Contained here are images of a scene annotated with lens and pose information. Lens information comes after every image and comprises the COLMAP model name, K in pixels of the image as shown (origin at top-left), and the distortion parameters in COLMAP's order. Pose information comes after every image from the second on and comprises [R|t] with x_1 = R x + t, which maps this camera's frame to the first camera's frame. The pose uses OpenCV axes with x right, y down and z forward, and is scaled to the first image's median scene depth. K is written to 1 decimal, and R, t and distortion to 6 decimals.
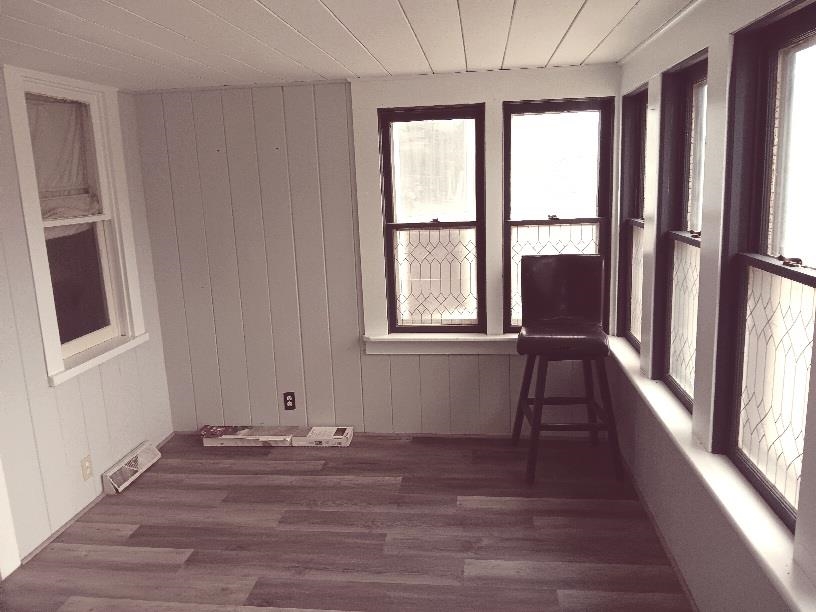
lens RADIAL K [[637.4, 0, 408.3], [0, 637.4, 302.7], [0, 0, 1]] dist [-0.011265, -0.021411]
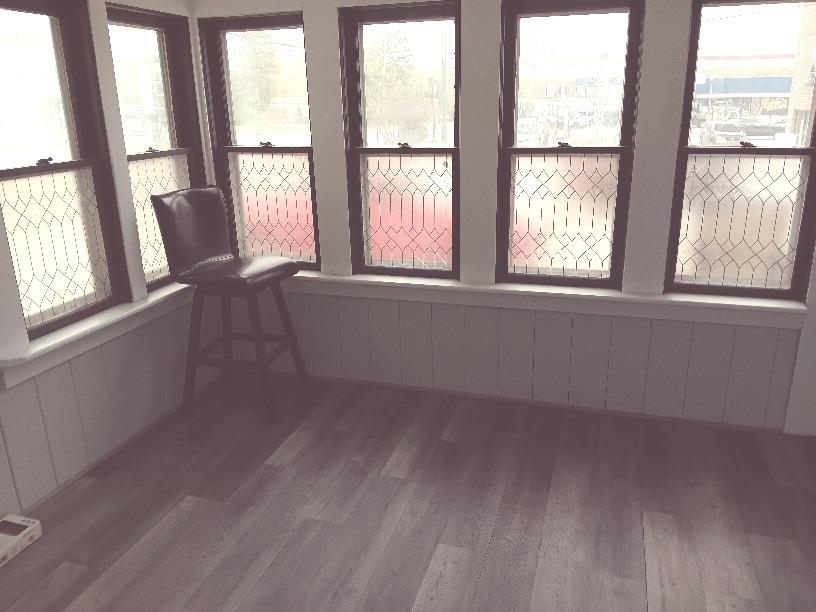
lens RADIAL K [[637.4, 0, 410.1], [0, 637.4, 308.0], [0, 0, 1]] dist [-0.011265, -0.021411]
pose [[0.162915, -0.258942, 0.952054, -0.639735], [0.207962, 0.952280, 0.223417, -0.054688], [-0.964474, 0.161593, 0.208991, 0.553613]]
